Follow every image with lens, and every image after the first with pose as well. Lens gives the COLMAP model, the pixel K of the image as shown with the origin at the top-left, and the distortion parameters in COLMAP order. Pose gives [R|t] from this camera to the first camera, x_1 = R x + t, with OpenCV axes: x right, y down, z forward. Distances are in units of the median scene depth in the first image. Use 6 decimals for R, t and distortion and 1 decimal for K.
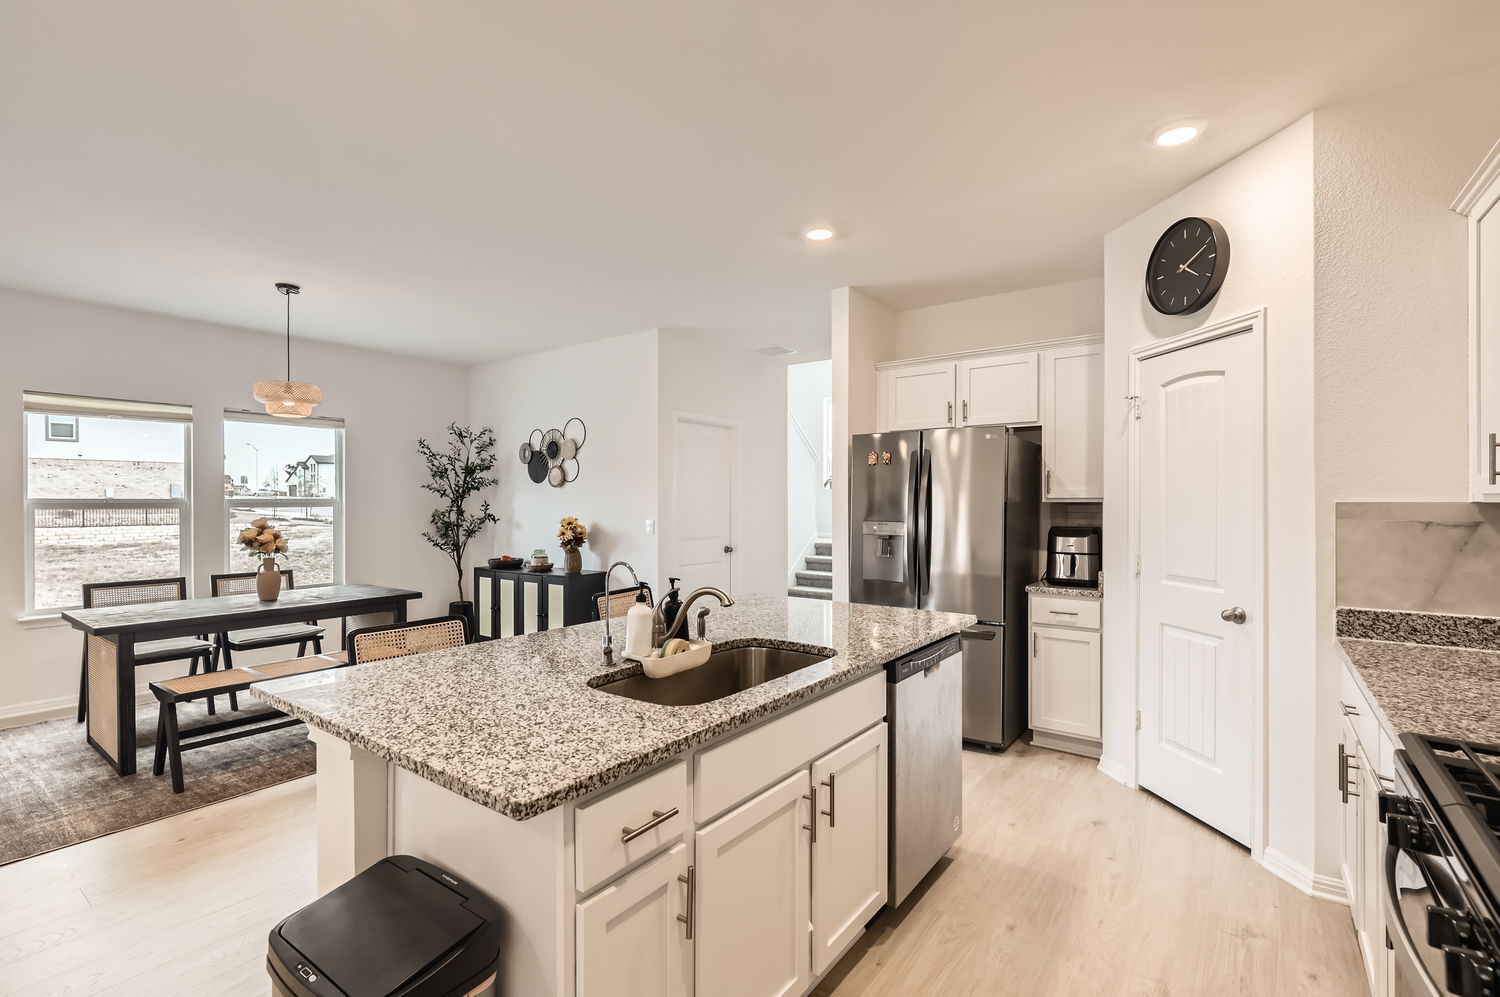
lens RADIAL K [[674.9, 0, 743.6], [0, 674.9, 504.6], [0, 0, 1]] dist [0.006689, -0.001715]
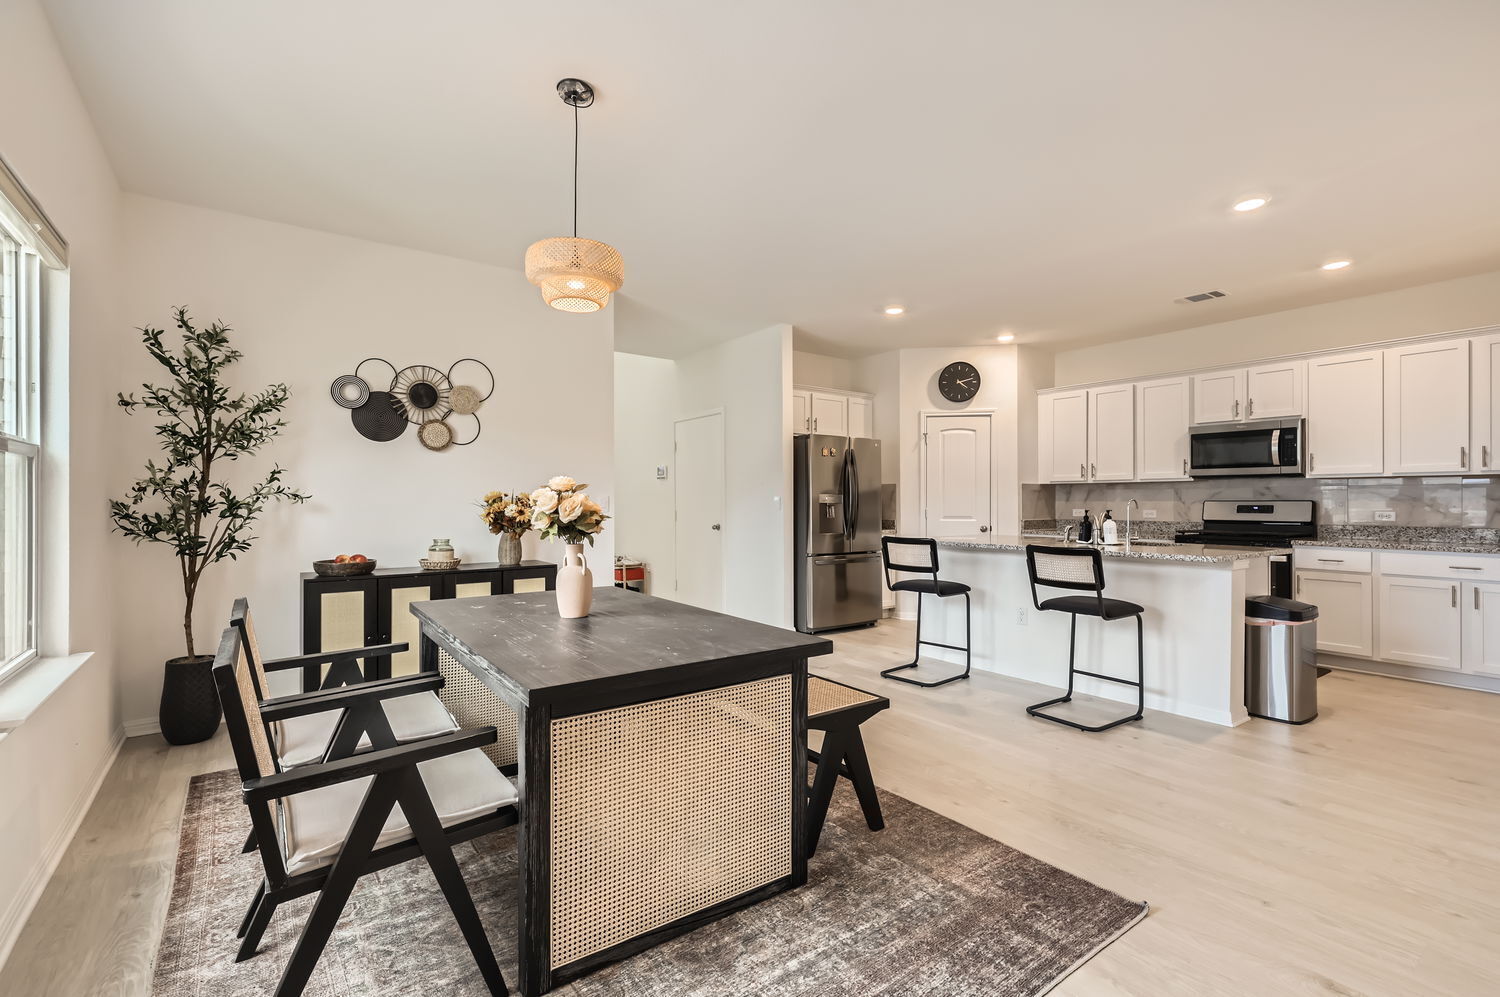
lens RADIAL K [[674.9, 0, 747.6], [0, 674.9, 503.9], [0, 0, 1]] dist [0.006689, -0.001715]
pose [[0.296970, -0.003486, 0.954881, -1.397697], [0.000951, 0.999994, 0.003355, 0.045039], [-0.954886, -0.000088, 0.296971, 0.793456]]
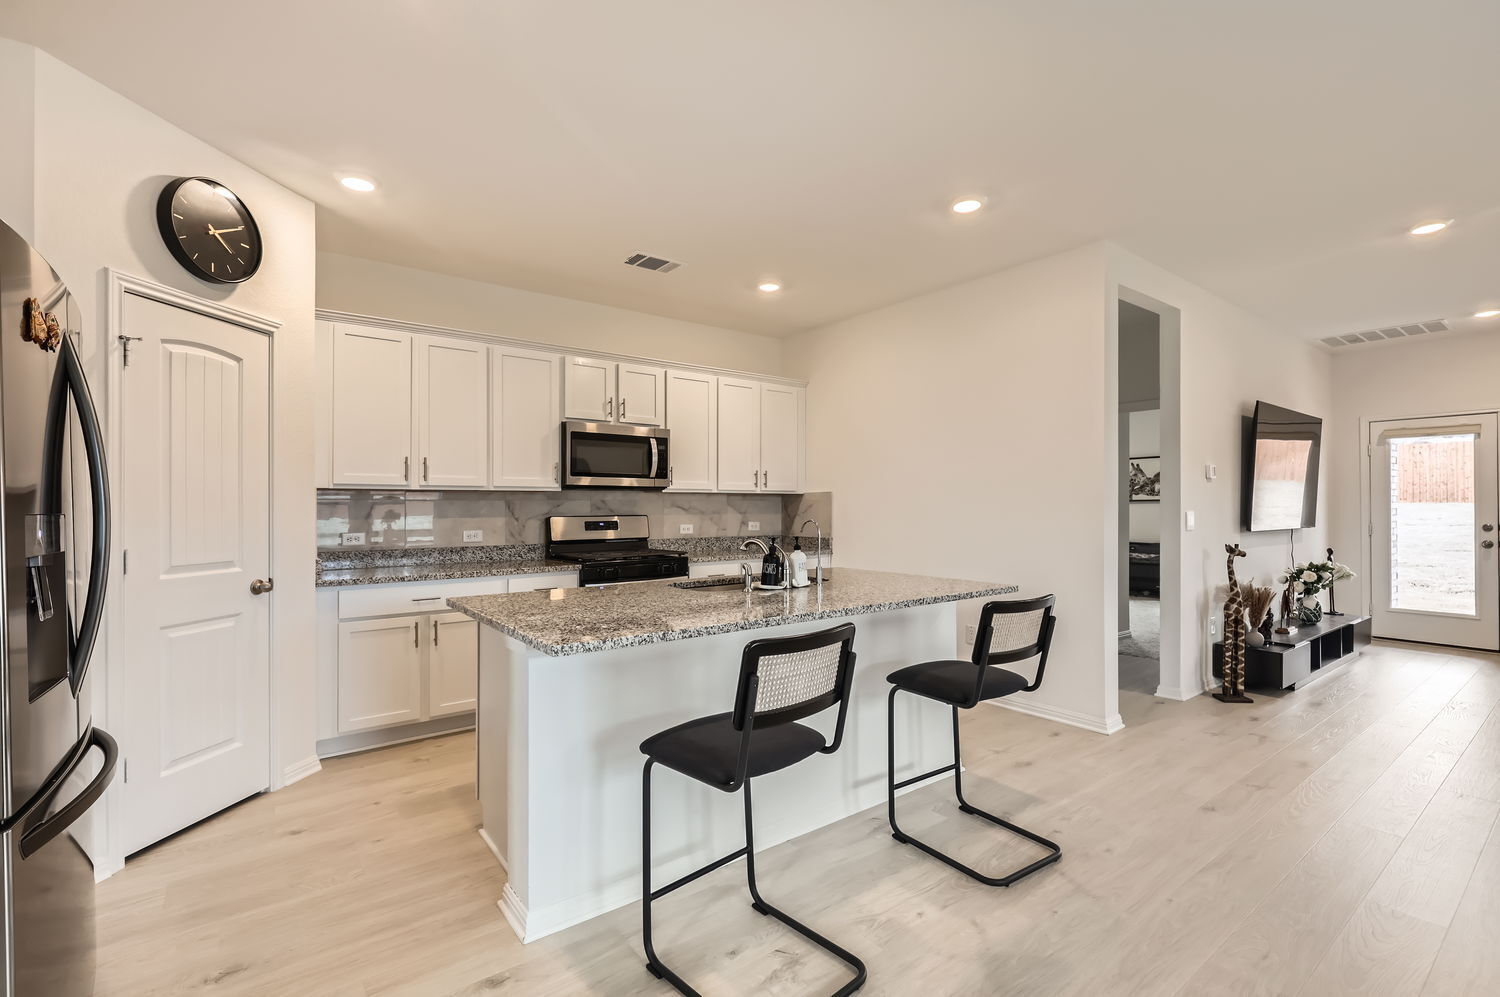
lens RADIAL K [[674.9, 0, 743.0], [0, 674.9, 498.8], [0, 0, 1]] dist [0.006689, -0.001715]
pose [[-0.960575, 0.005461, 0.277967, -0.245687], [0.003102, 0.999955, -0.008926, 0.023408], [-0.278003, -0.007712, -0.960549, 1.339029]]
